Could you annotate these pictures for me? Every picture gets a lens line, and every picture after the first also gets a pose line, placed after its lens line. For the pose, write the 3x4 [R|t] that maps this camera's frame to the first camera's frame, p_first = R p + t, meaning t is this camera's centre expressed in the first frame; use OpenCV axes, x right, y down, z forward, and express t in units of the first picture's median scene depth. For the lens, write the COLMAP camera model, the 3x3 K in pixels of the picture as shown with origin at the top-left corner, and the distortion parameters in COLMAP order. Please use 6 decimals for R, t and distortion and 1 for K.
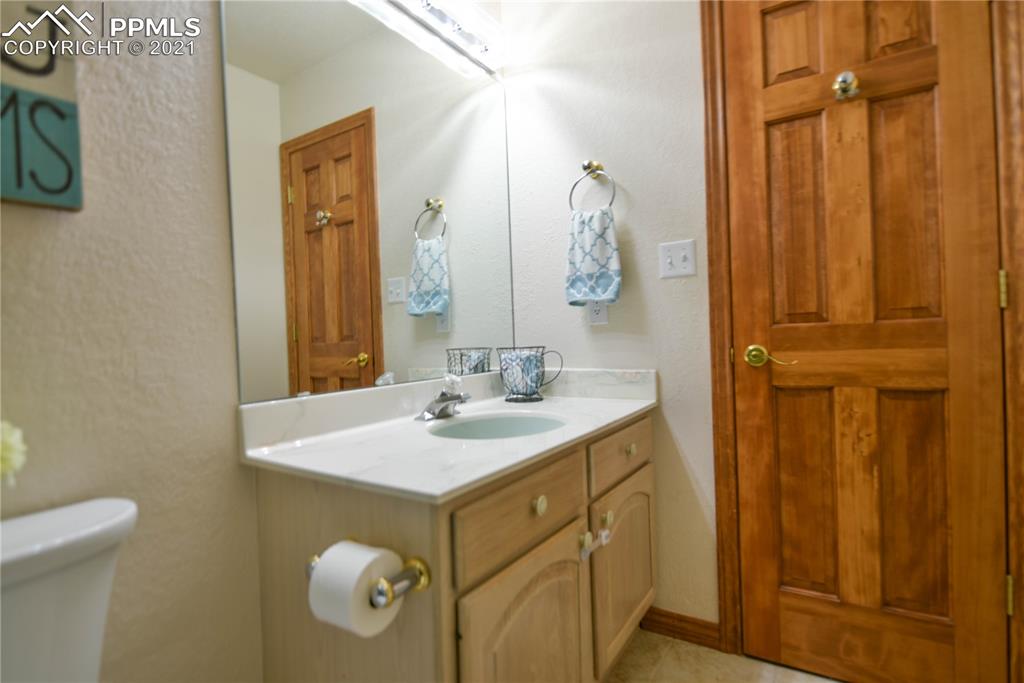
lens RADIAL K [[504.1, 0, 510.3], [0, 504.1, 342.1], [0, 0, 1]] dist [0.003030, -0.008254]
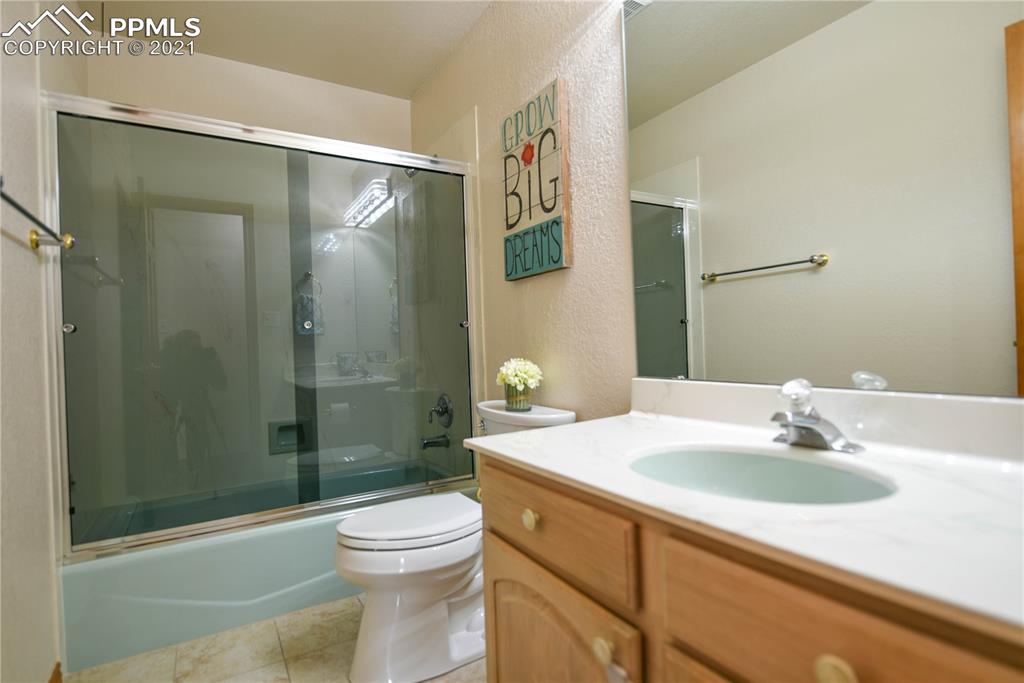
lens RADIAL K [[504.1, 0, 510.3], [0, 504.1, 342.1], [0, 0, 1]] dist [0.003030, -0.008254]
pose [[-0.421328, 0.054297, -0.905282, 1.119694], [0.044126, 0.998251, 0.039336, -0.051248], [0.905834, -0.023373, -0.422987, 1.697512]]
